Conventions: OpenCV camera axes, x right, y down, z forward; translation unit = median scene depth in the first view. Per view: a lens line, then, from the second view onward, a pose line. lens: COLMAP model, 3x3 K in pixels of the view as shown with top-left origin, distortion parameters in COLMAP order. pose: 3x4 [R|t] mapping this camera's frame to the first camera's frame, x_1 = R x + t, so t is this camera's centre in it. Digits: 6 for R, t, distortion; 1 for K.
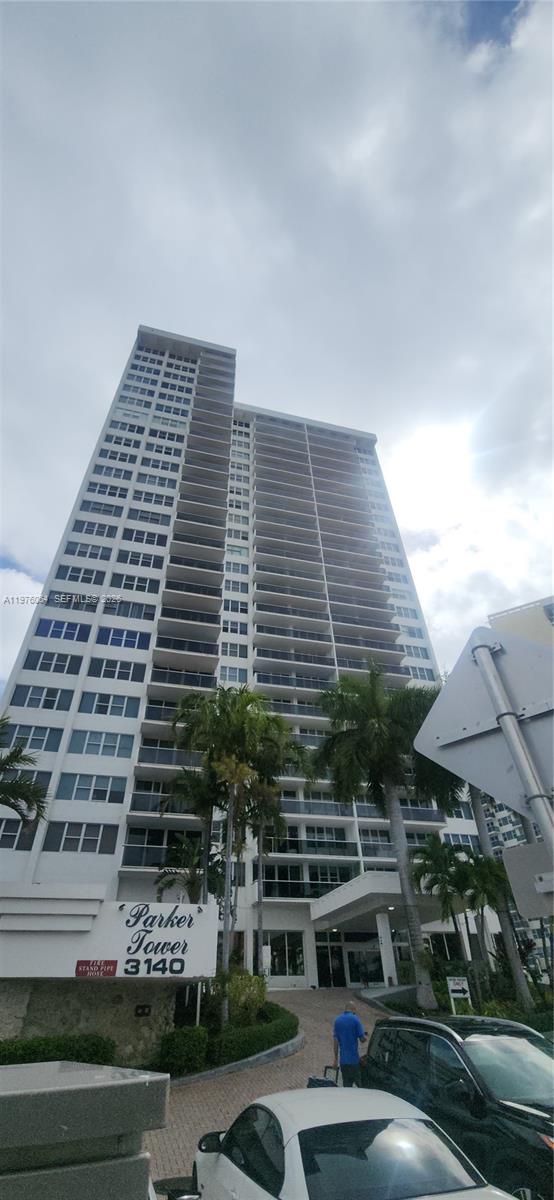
lens RADIAL K [[480.1, 0, 277.0], [0, 480.1, 600.0], [0, 0, 1]] dist [0.002383, -0.011874]
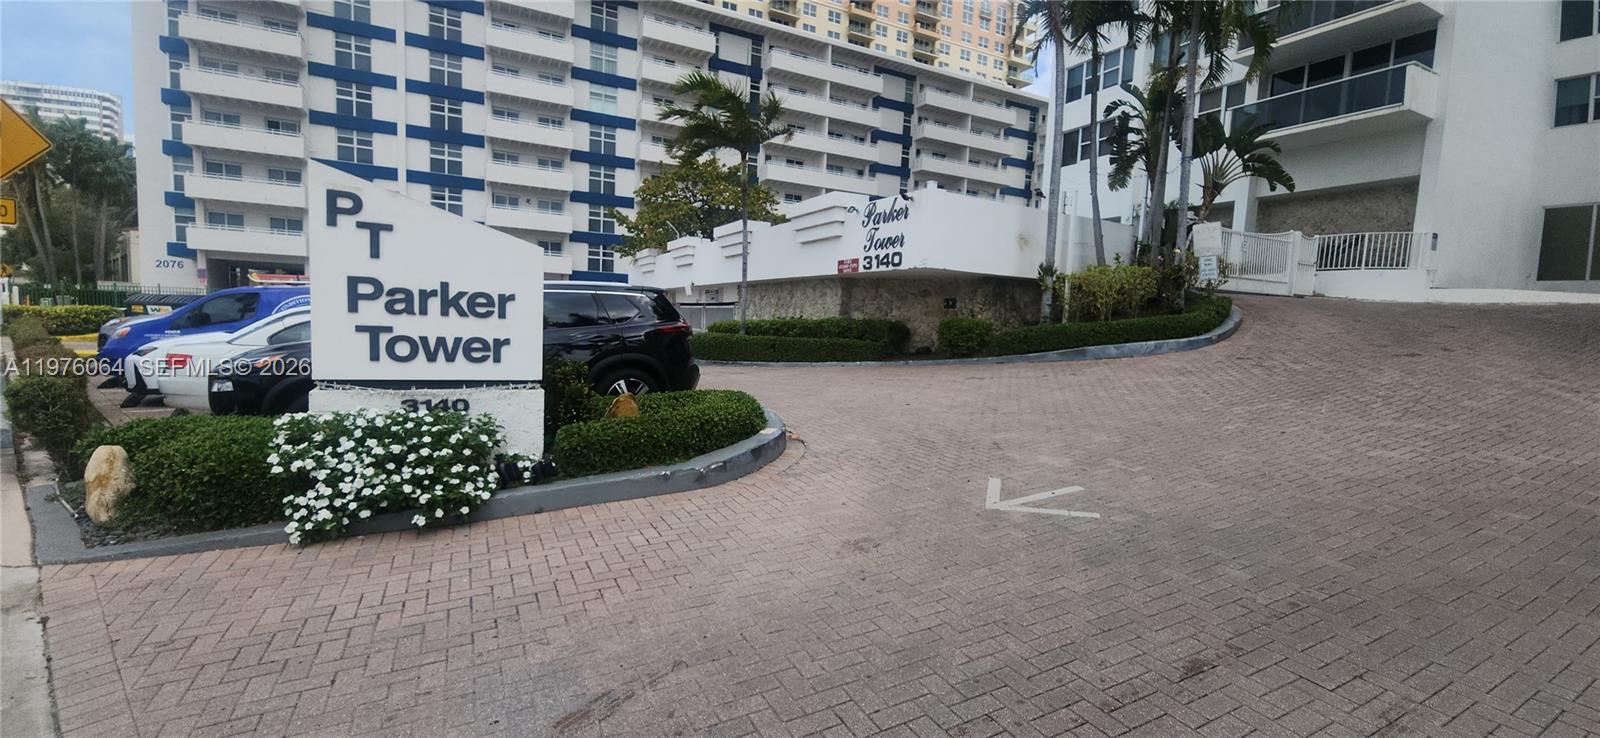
lens RADIAL K [[640.1, 0, 798.4], [0, 640.1, 377.8], [0, 0, 1]] dist [0.002383, -0.011874]
pose [[0.242136, 0.120302, -0.962755, 0.871439], [0.601753, 0.759763, 0.246280, 0.539435], [0.761094, -0.638974, 0.111574, 0.605228]]
